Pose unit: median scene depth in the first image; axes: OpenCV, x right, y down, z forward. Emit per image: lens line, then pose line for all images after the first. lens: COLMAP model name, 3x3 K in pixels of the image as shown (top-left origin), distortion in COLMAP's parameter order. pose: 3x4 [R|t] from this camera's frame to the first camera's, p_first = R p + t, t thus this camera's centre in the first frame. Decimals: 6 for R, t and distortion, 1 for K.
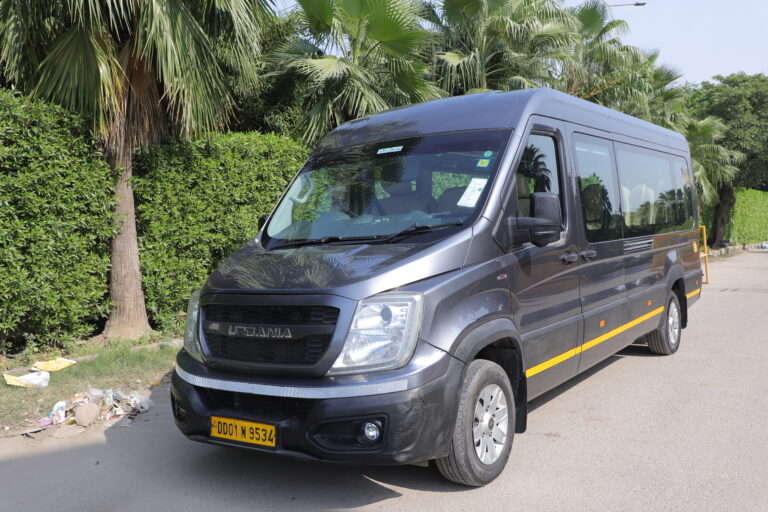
lens RADIAL K [[715.5, 0, 412.0], [0, 715.5, 263.6], [0, 0, 1]] dist [0.034545, 0.000000]
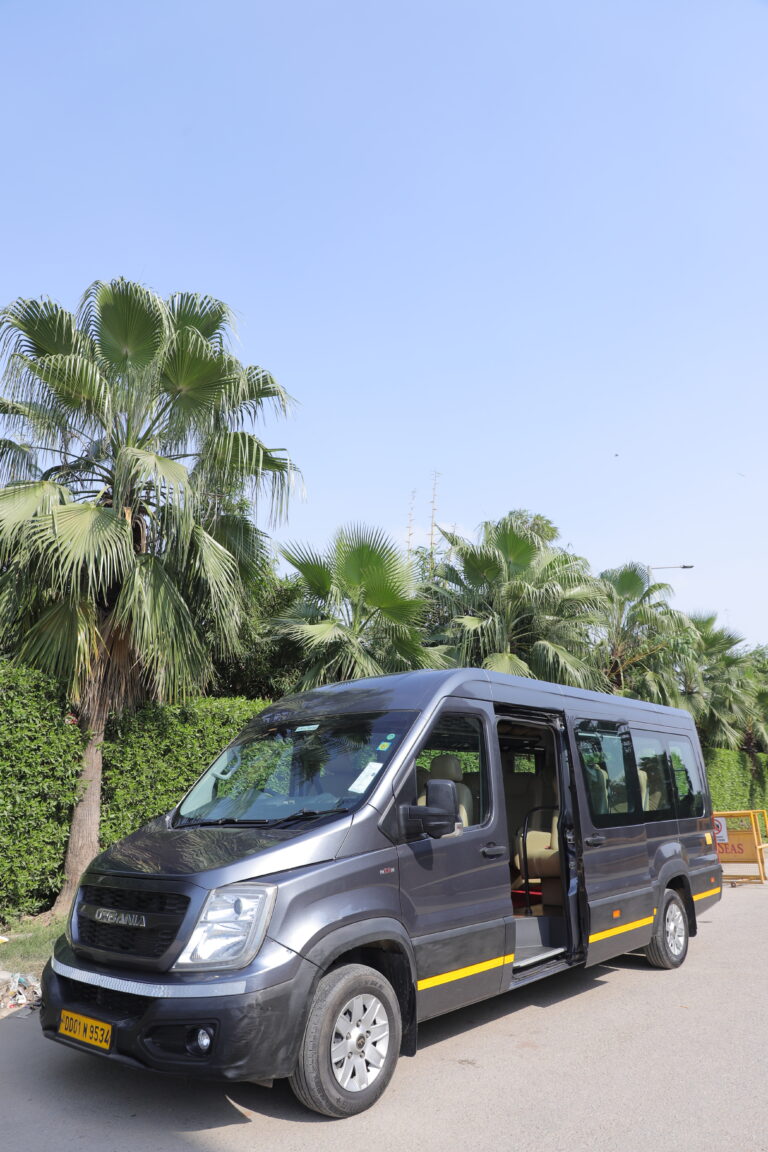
lens RADIAL K [[793.6, 0, 384.2], [0, 793.6, 590.0], [0, 0, 1]] dist [-0.078792, 0.038253]
pose [[0.995036, 0.007557, -0.099230, 0.118146], [-0.037547, 0.951932, -0.304000, -0.009689], [0.092163, 0.306217, 0.947490, -0.042318]]
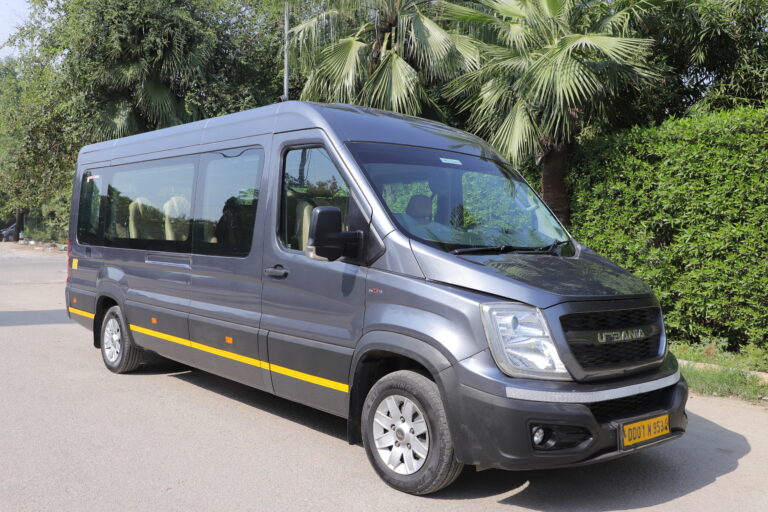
lens RADIAL K [[715.5, 0, 380.8], [0, 715.5, 251.5], [0, 0, 1]] dist [0.034545, 0.000000]
pose [[0.249403, 0.043519, 0.967422, -0.653050], [0.001515, 0.998971, -0.045329, 0.009404], [-0.968399, 0.012771, 0.249080, 0.531778]]
